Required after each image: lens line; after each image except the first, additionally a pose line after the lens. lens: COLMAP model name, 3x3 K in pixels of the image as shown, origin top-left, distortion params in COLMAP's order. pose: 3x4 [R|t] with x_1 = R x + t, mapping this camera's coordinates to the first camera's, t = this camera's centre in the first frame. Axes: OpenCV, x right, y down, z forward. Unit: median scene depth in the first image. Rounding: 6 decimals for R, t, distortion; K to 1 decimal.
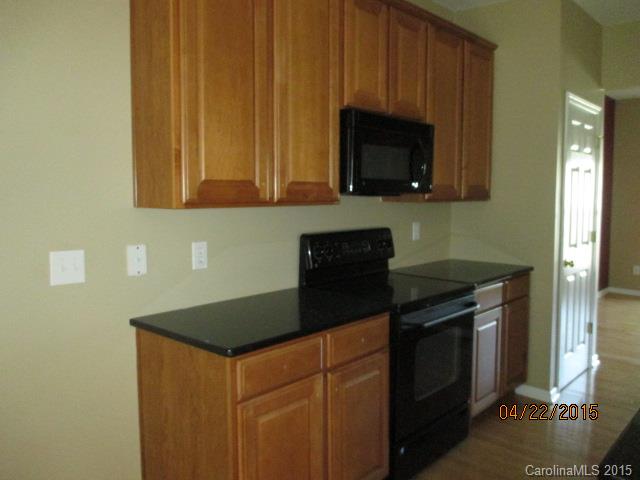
lens RADIAL K [[539.6, 0, 320.2], [0, 539.6, 224.8], [0, 0, 1]] dist [-0.011580, -0.002186]
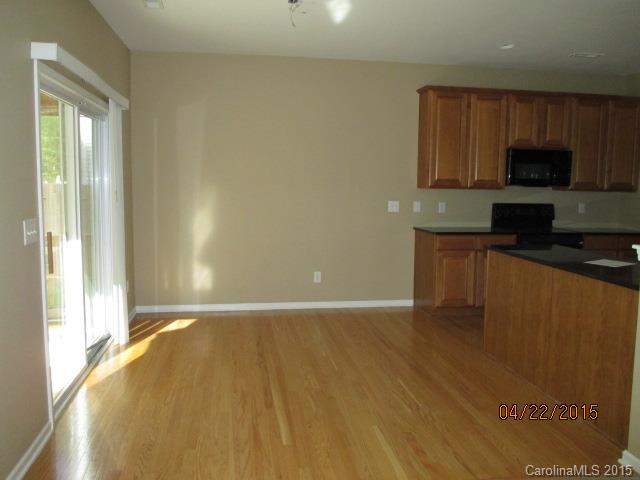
lens RADIAL K [[539.6, 0, 320.2], [0, 539.6, 224.8], [0, 0, 1]] dist [-0.011580, -0.002186]
pose [[0.780679, 0.060191, -0.622027, 0.891798], [-0.053740, 0.998130, 0.029138, 0.089869], [0.622617, 0.010680, 0.782454, -1.328508]]
